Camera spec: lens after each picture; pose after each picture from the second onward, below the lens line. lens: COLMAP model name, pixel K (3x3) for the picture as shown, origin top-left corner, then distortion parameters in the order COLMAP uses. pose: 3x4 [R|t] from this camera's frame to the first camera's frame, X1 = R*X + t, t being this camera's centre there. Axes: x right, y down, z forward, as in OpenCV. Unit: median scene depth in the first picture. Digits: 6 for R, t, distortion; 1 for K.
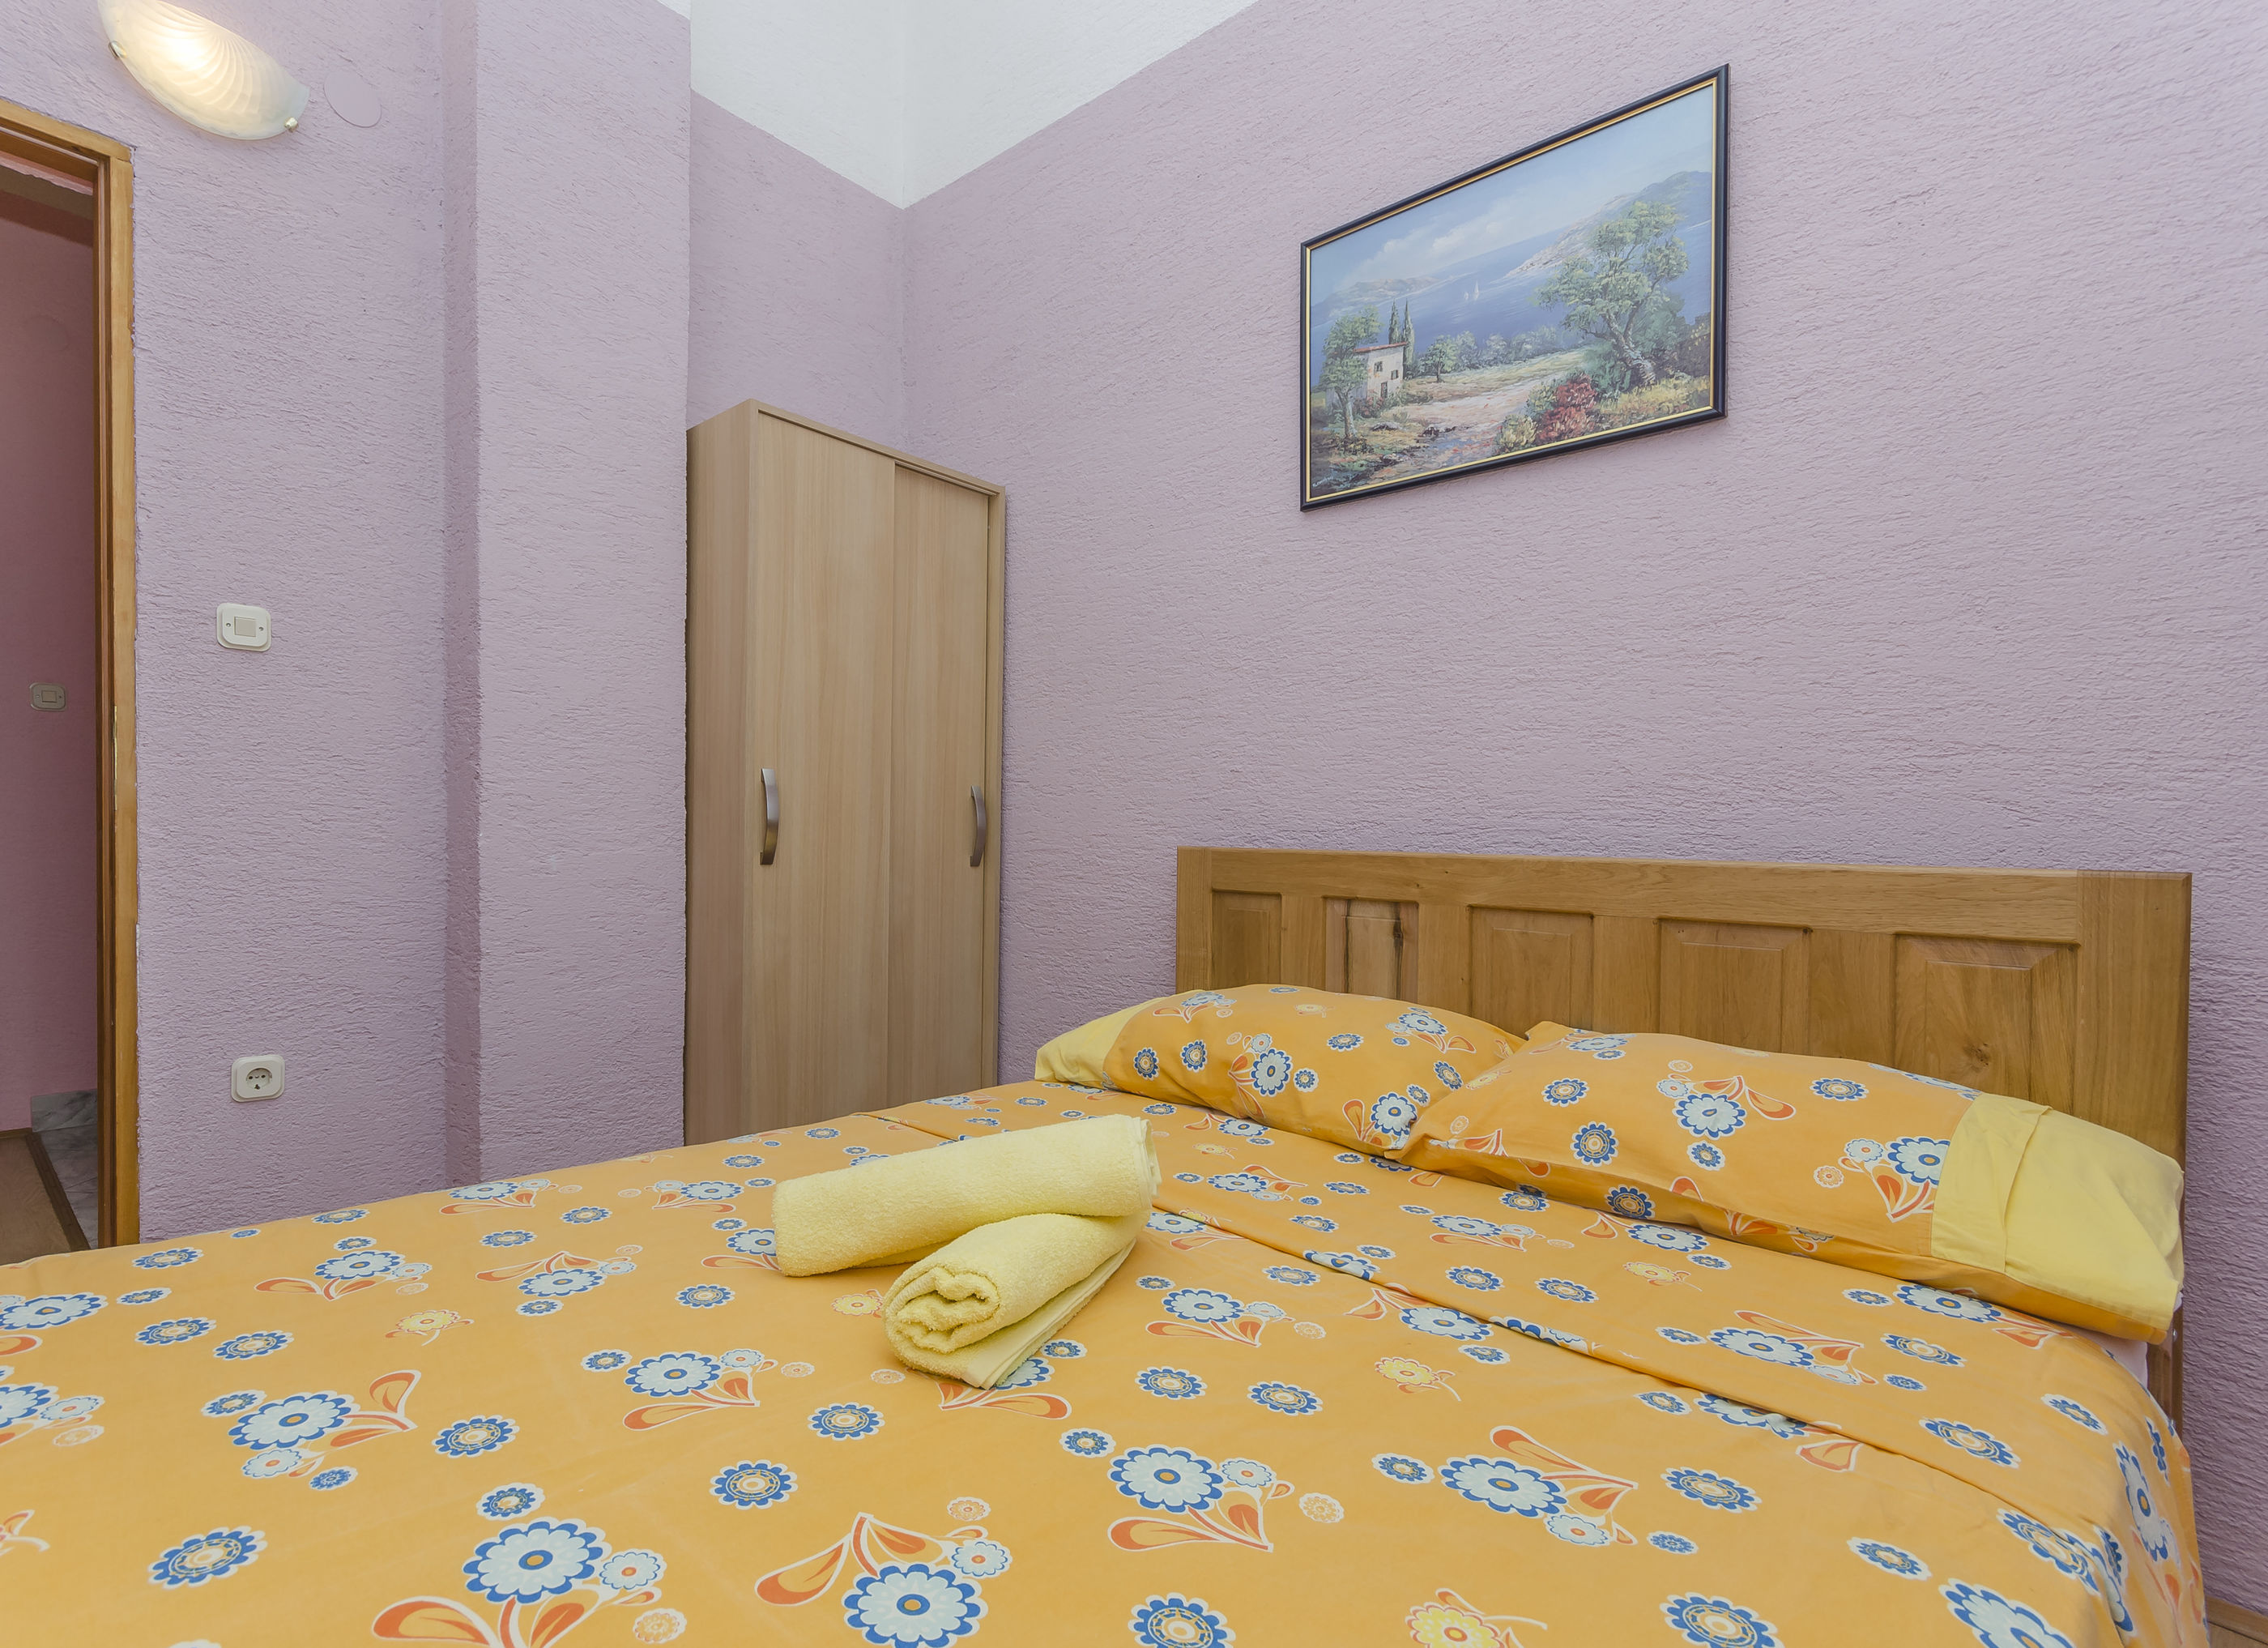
lens RADIAL K [[1156.9, 0, 1125.4], [0, 1156.9, 839.2], [0, 0, 1]] dist [0.007343, 0.001236]
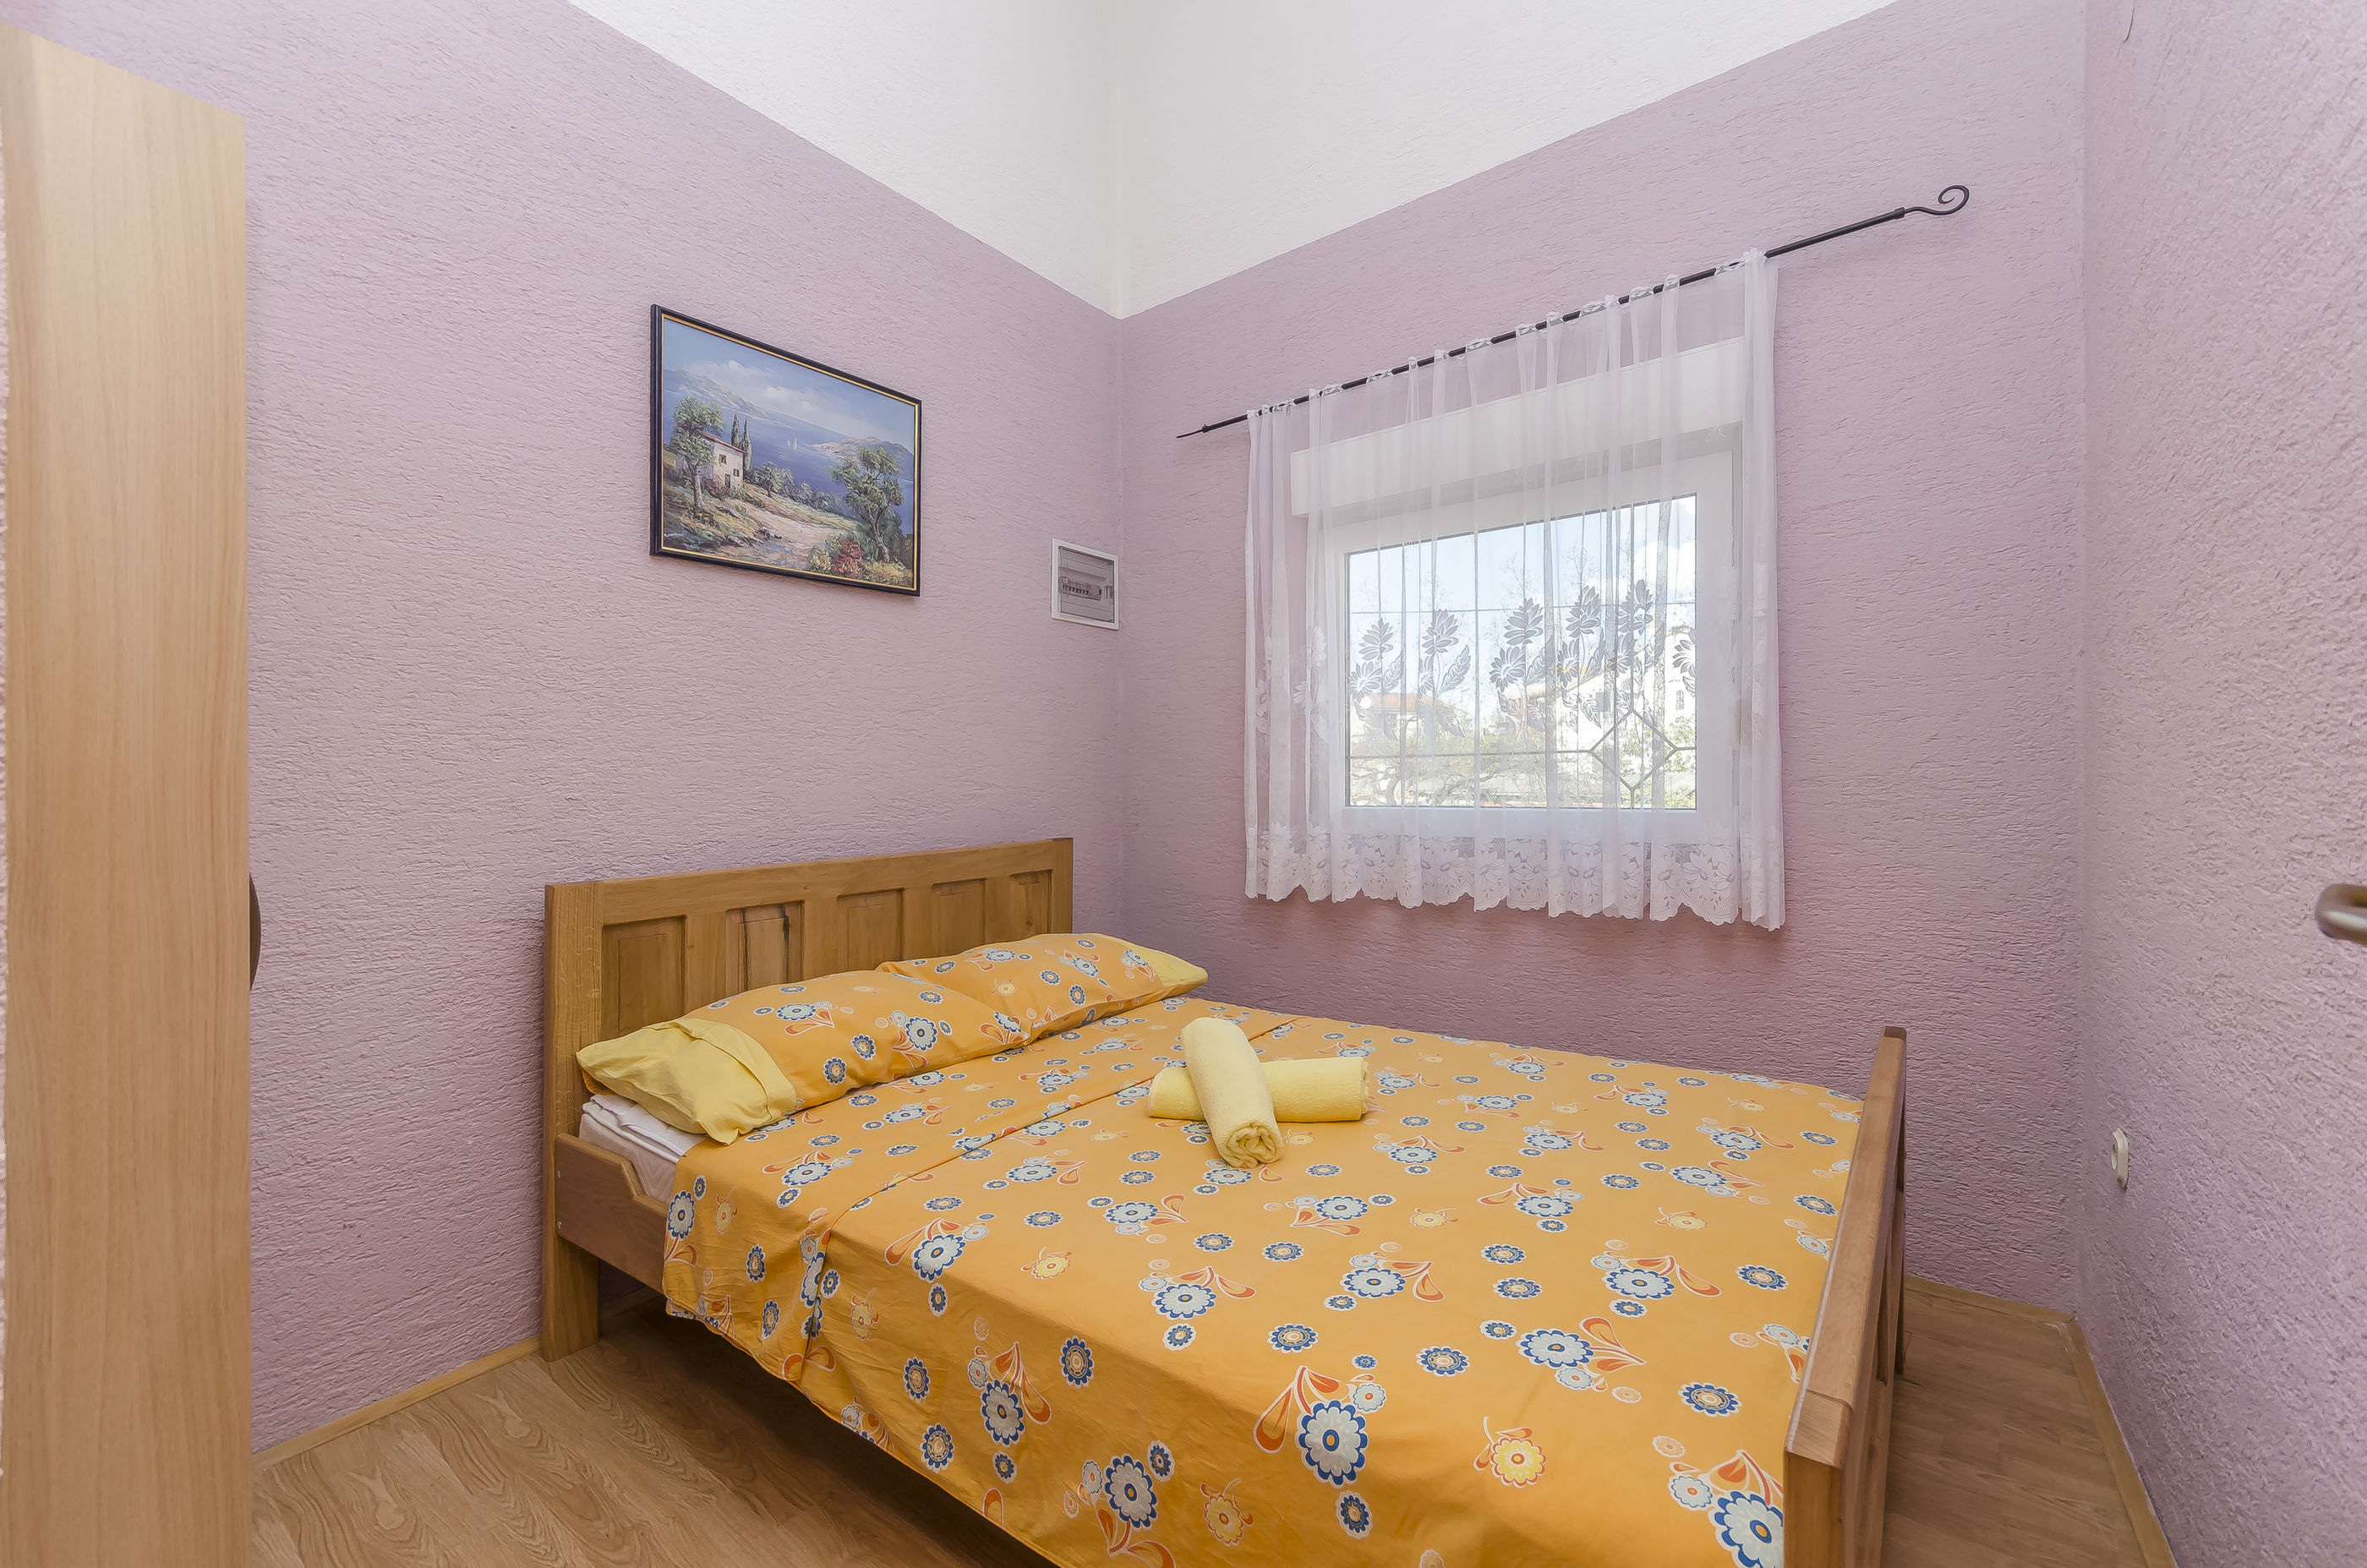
lens RADIAL K [[964.1, 0, 1175.2], [0, 964.1, 767.6], [0, 0, 1]] dist [-0.000108, 0.000007]
pose [[-0.129646, -0.009513, 0.991515, -0.864785], [0.008427, 0.999907, 0.010695, -0.102267], [-0.991525, 0.009742, -0.129554, 0.703232]]
